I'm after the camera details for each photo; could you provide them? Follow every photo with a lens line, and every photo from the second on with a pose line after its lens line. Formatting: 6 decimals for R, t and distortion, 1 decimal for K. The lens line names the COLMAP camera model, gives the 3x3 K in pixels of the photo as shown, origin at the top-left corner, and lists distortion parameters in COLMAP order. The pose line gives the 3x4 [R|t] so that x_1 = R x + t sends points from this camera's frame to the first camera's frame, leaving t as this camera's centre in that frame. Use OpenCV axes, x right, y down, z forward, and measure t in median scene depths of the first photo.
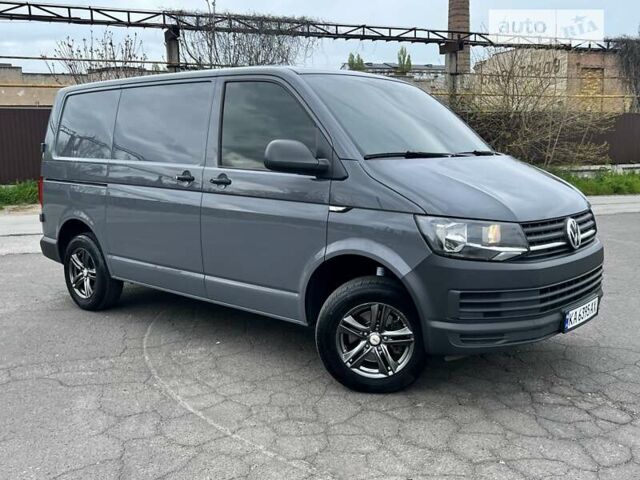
lens RADIAL K [[667.2, 0, 324.3], [0, 667.2, 242.8], [0, 0, 1]] dist [0.079763, -0.135654]
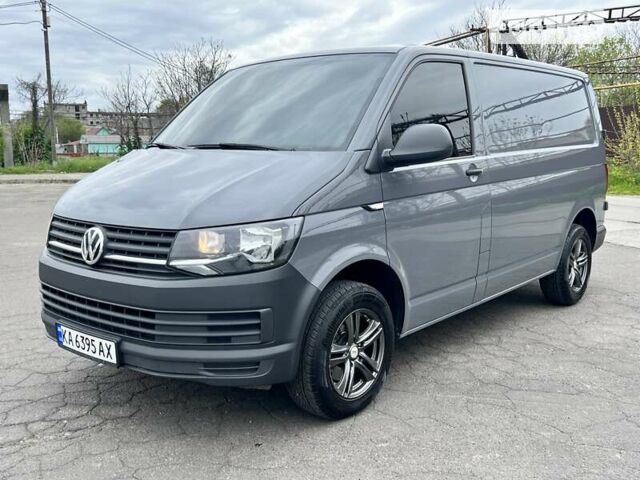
lens RADIAL K [[667.2, 0, 324.3], [0, 667.2, 242.8], [0, 0, 1]] dist [0.079763, -0.135654]
pose [[-0.004344, 0.157664, -0.987483, 1.194330], [-0.136298, 0.978184, 0.156779, -0.186355], [0.990658, 0.135274, 0.017240, 1.283271]]
